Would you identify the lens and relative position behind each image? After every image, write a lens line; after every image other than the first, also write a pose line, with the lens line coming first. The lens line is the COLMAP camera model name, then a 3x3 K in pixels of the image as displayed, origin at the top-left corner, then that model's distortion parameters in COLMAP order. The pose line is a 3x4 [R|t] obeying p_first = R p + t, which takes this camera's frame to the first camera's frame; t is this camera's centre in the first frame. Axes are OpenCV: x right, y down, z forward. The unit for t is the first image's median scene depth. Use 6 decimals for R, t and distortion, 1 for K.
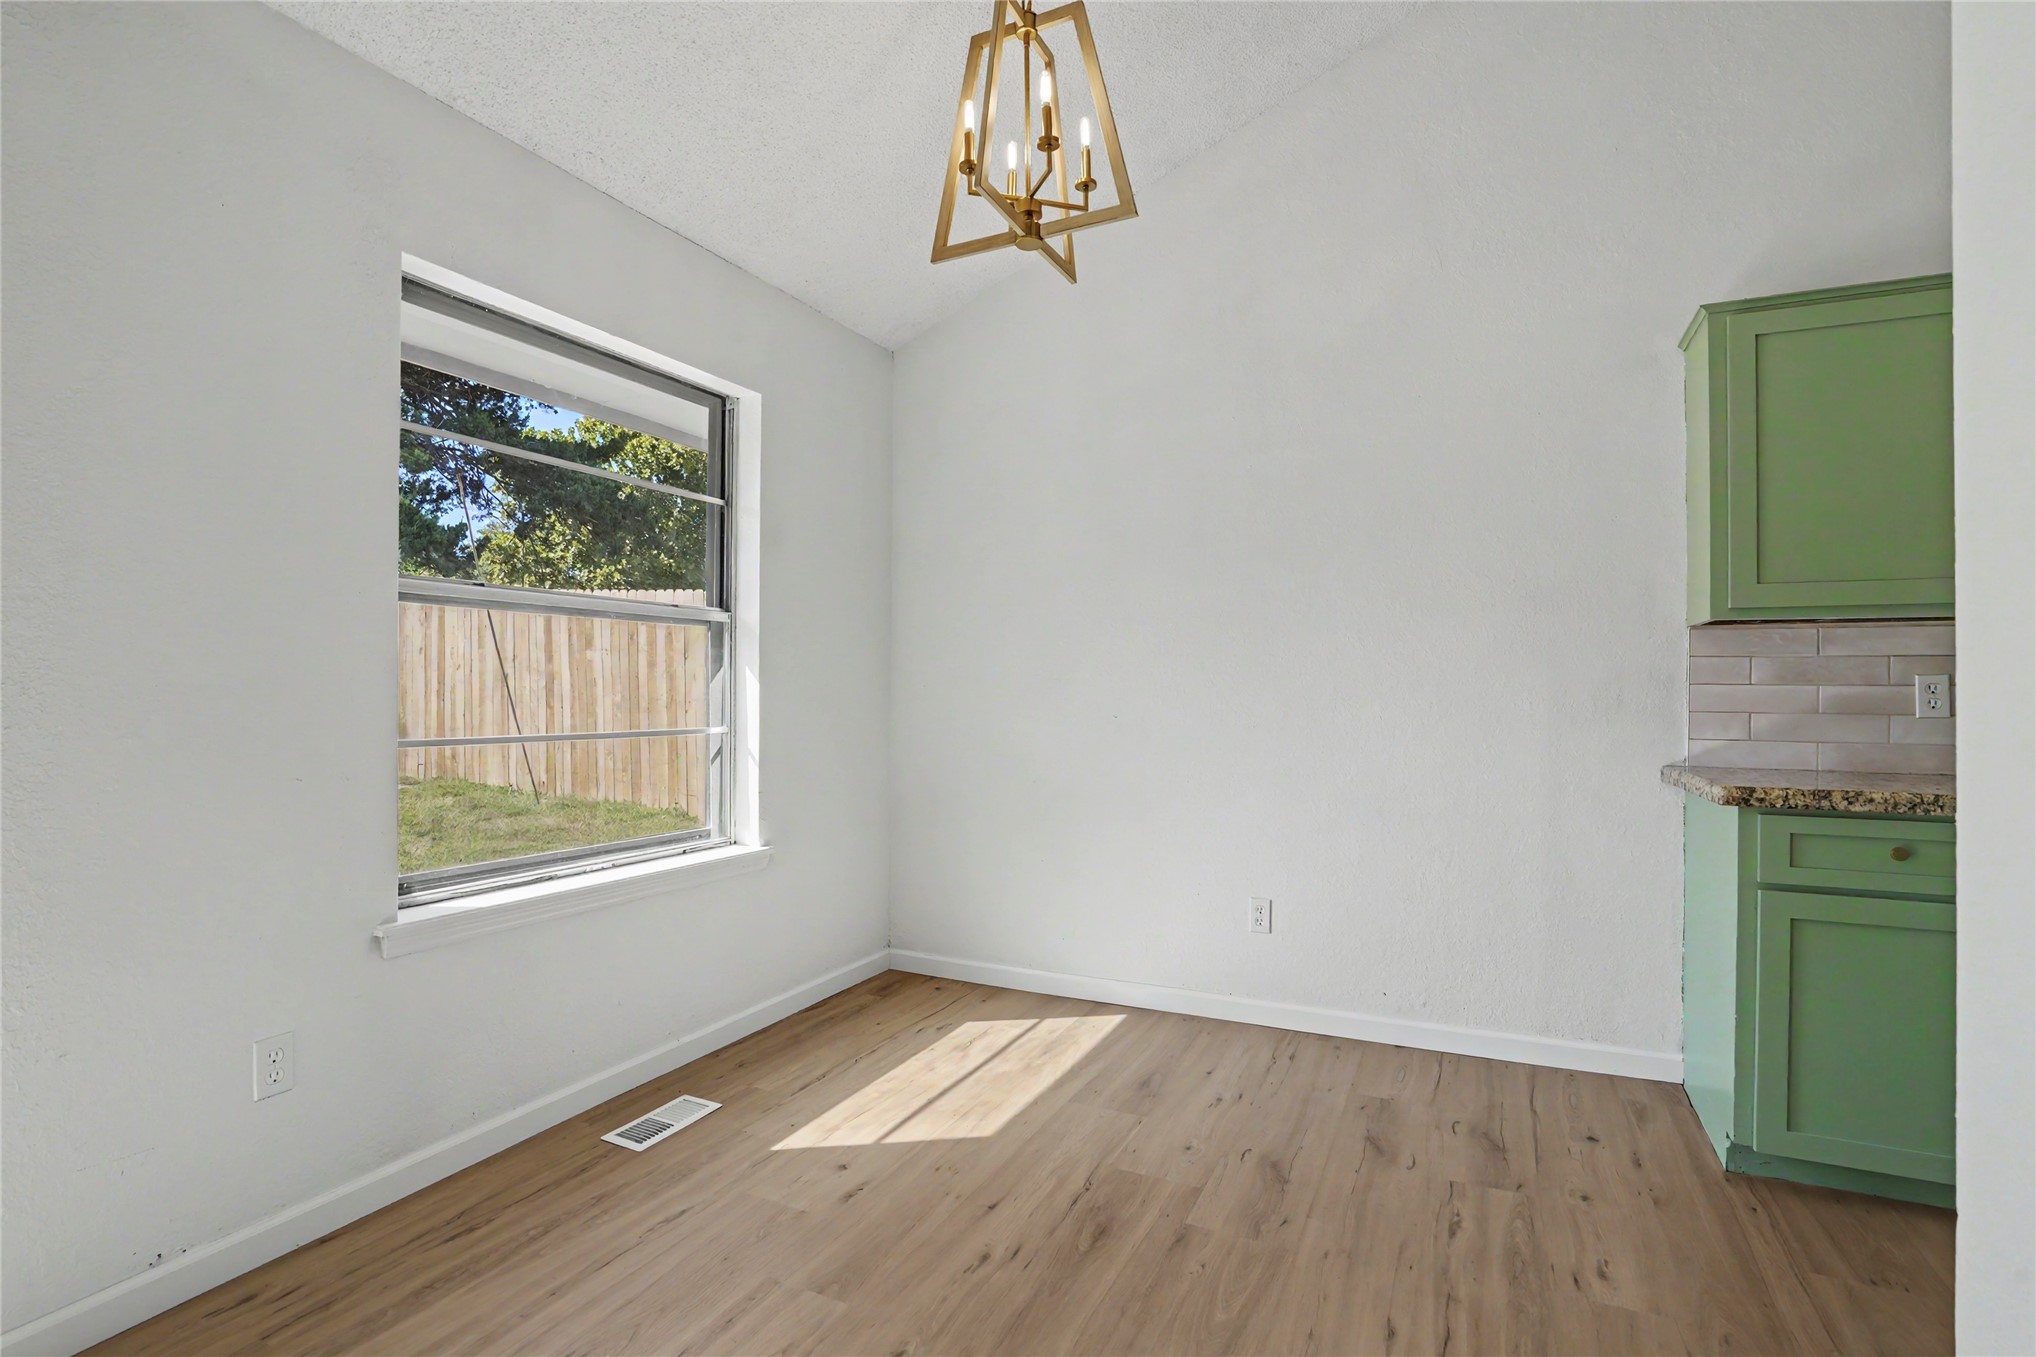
lens RADIAL K [[967.0, 0, 1022.7], [0, 967.0, 686.1], [0, 0, 1]] dist [-0.052840, 0.023913]
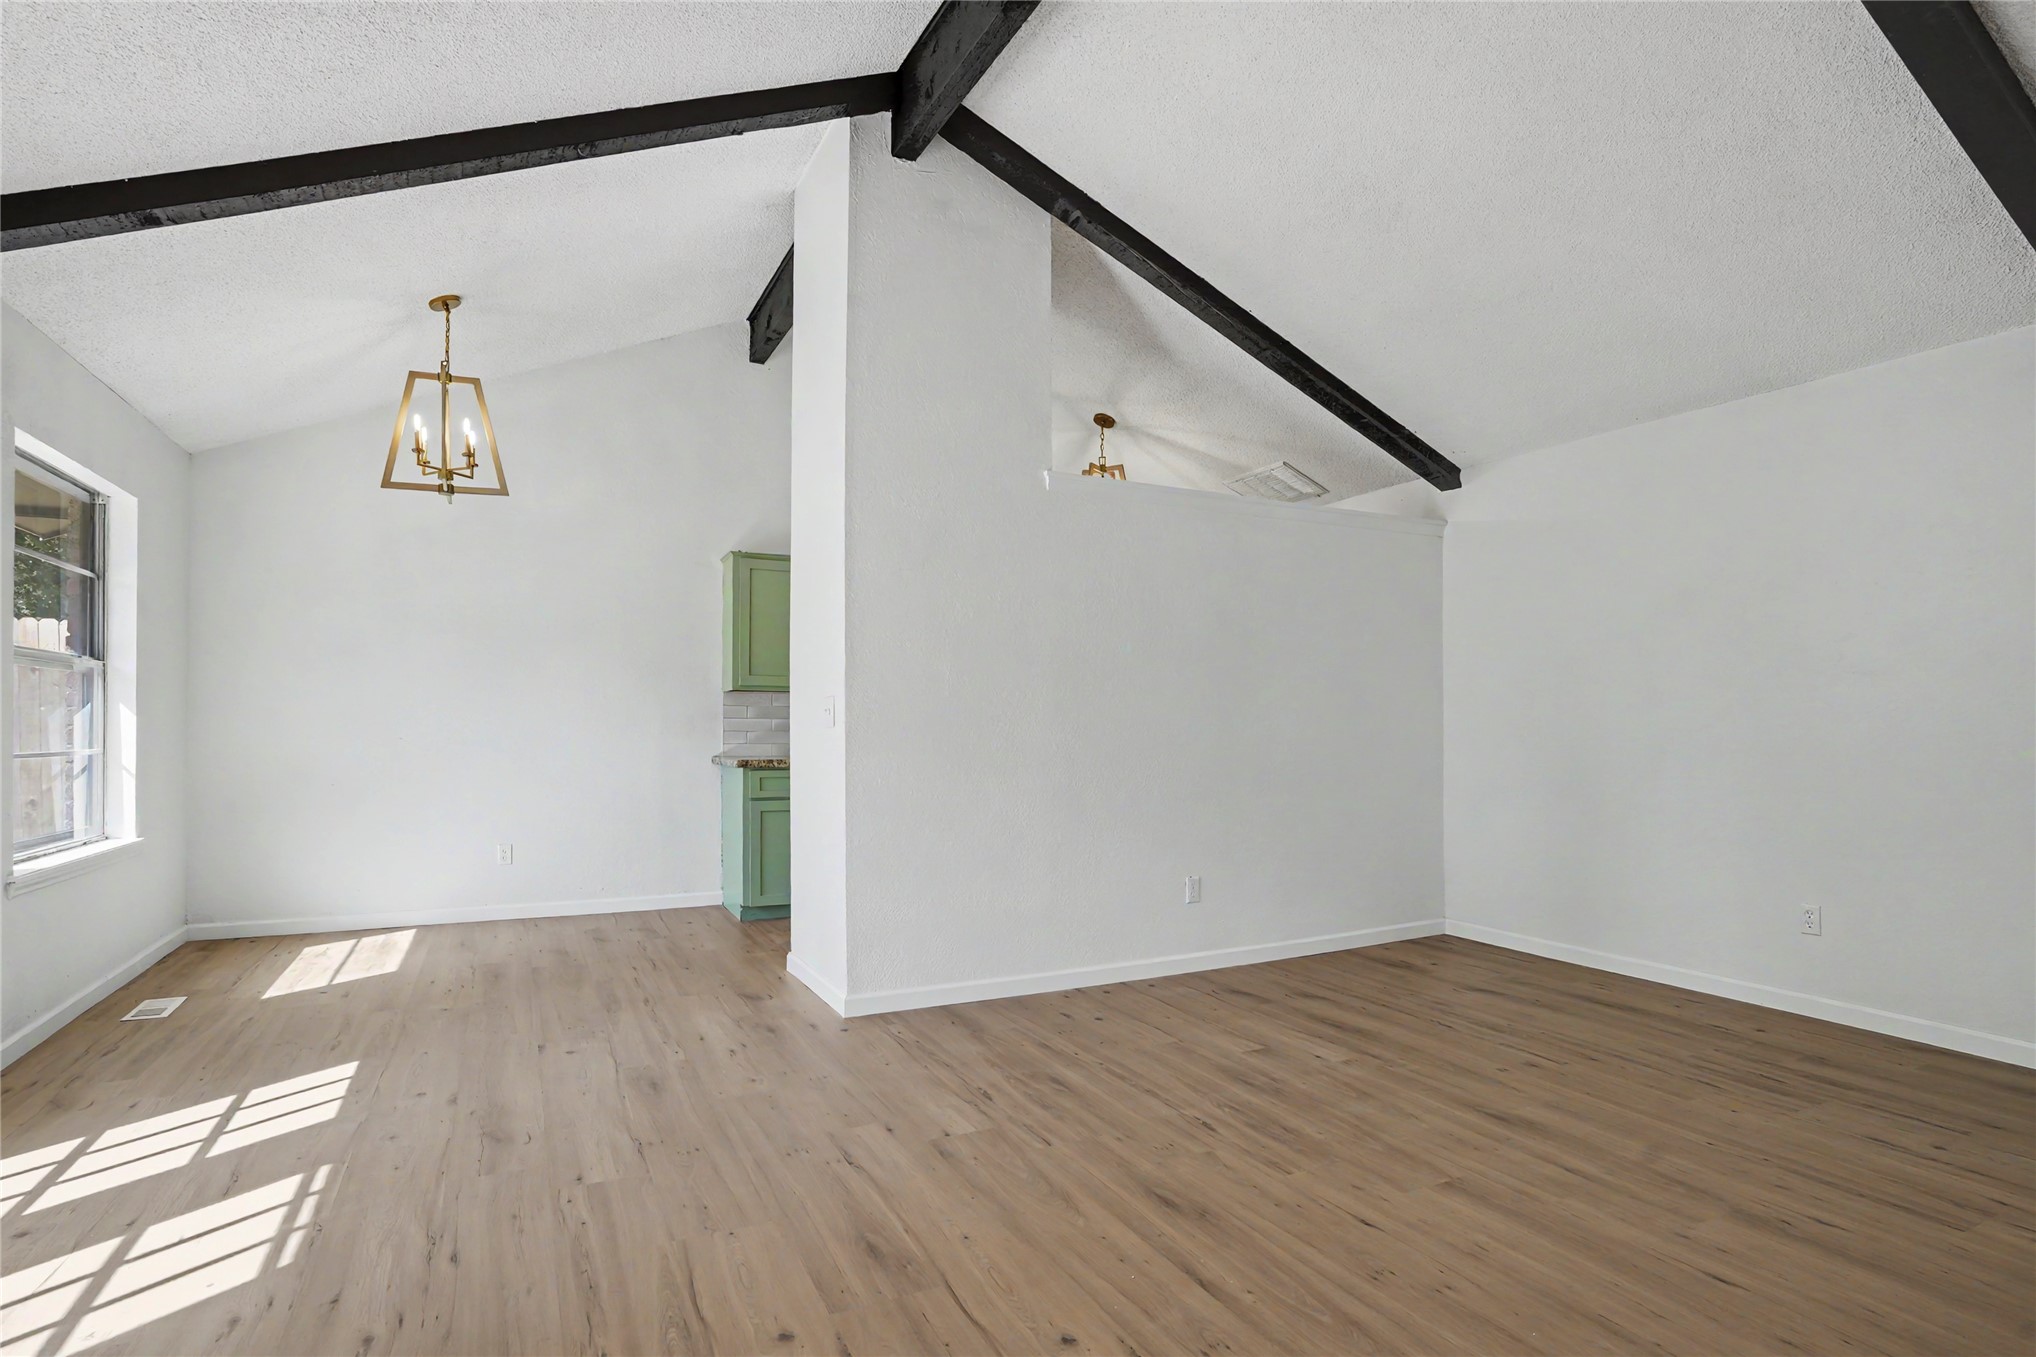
lens RADIAL K [[1005.2, 0, 1002.7], [0, 1005.2, 727.2], [0, 0, 1]] dist [-0.056397, 0.025571]
pose [[0.620399, -0.004531, 0.784273, -0.721282], [-0.002622, 0.999966, 0.007851, -0.000558], [-0.784282, -0.006928, 0.620366, -0.955185]]
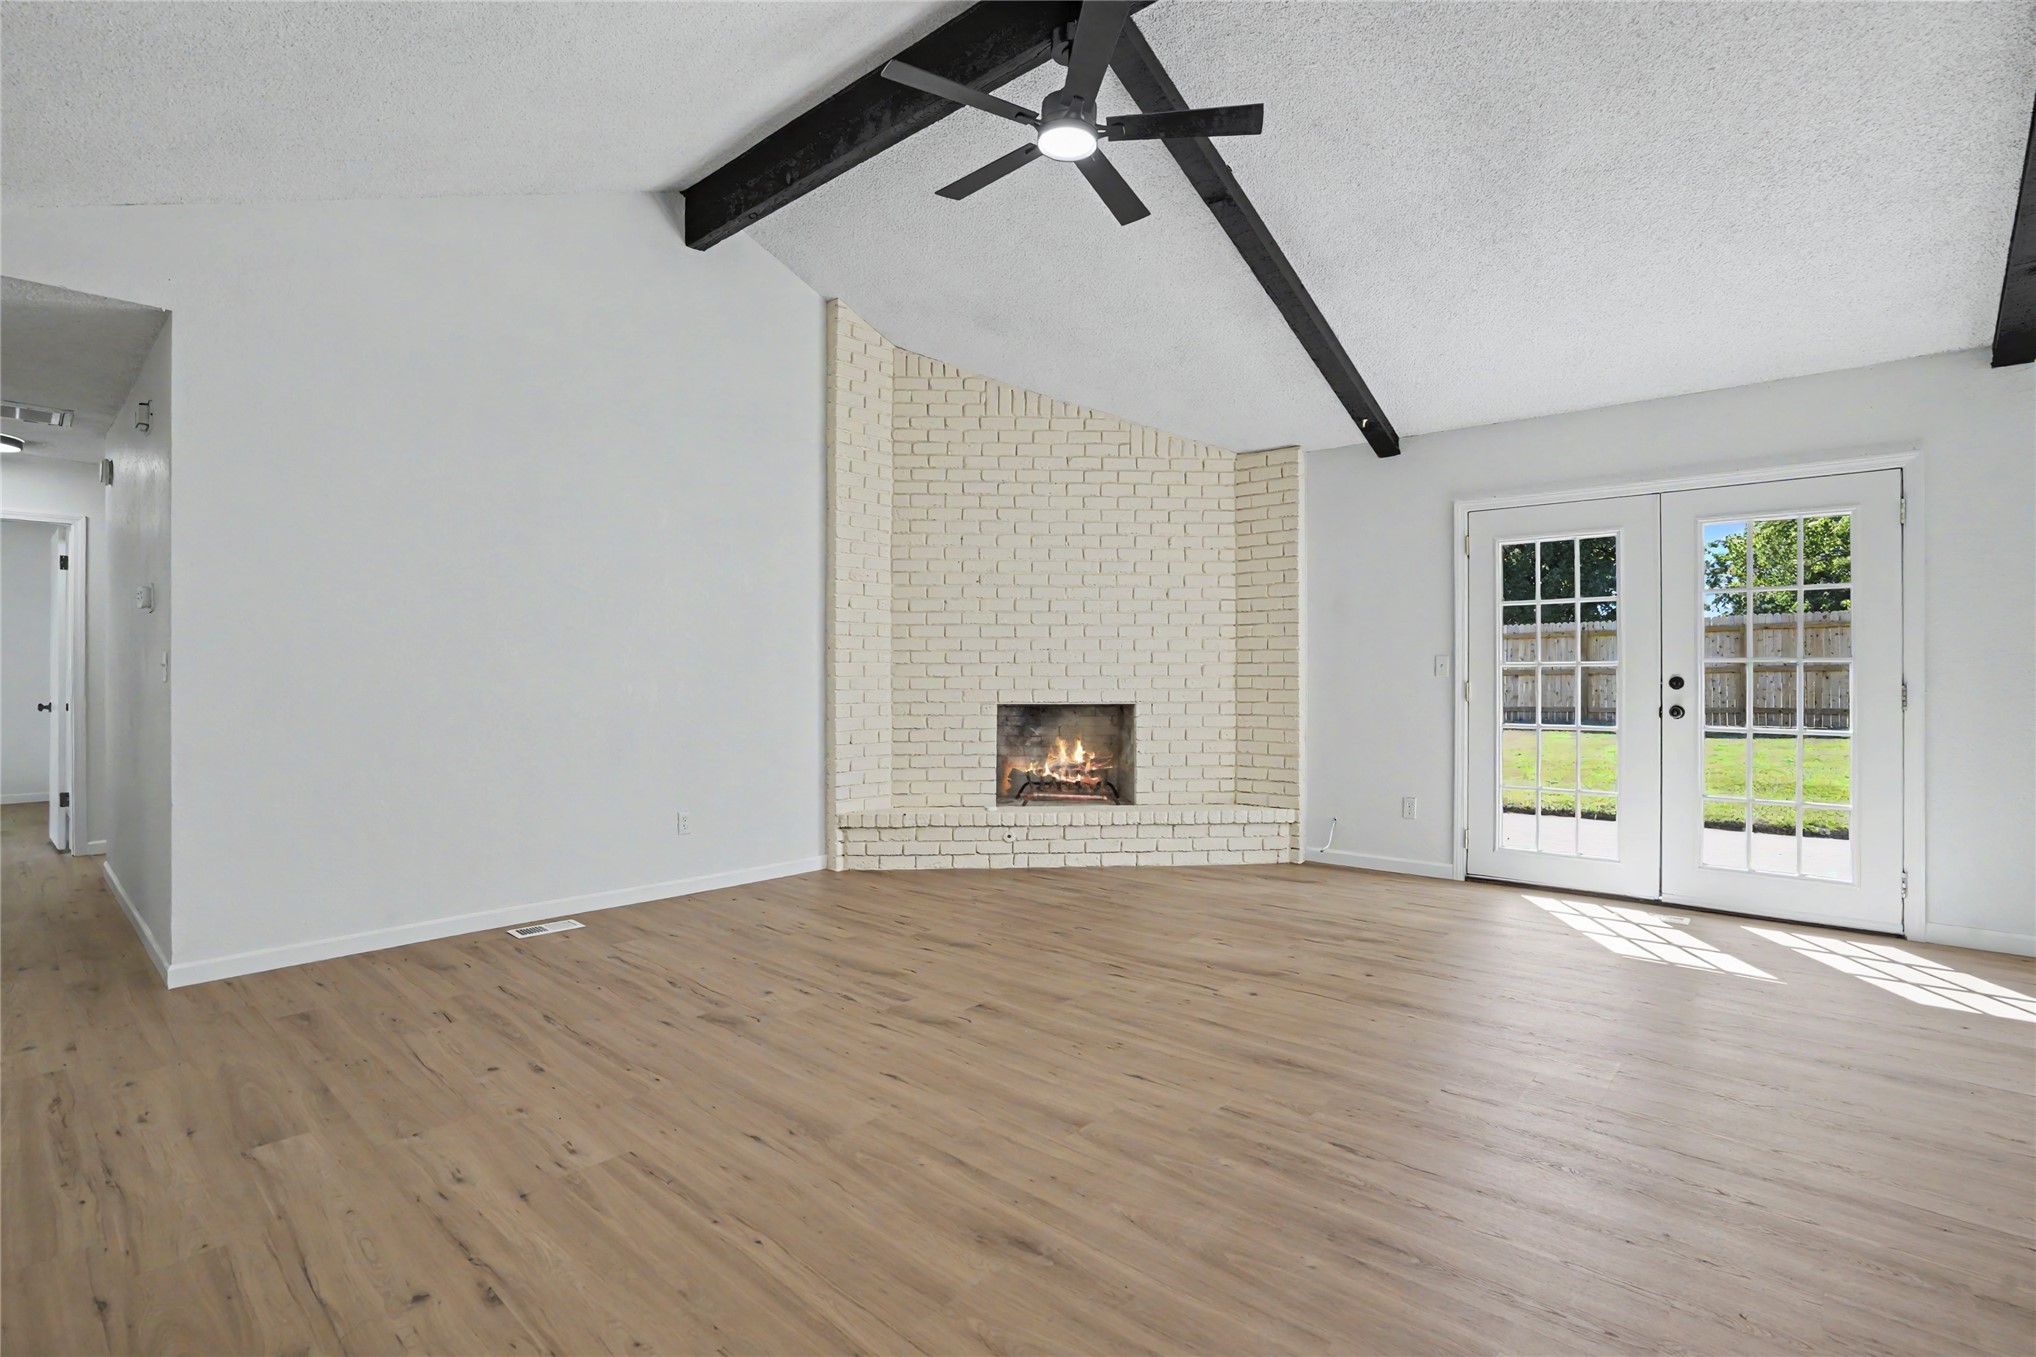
lens RADIAL K [[967.0, 0, 1022.7], [0, 967.0, 686.1], [0, 0, 1]] dist [-0.052840, 0.023913]
pose [[-0.270238, 0.005625, -0.962777, 1.165755], [0.001003, 0.999984, 0.005560, 0.010925], [0.962793, 0.000537, -0.270239, -0.516171]]
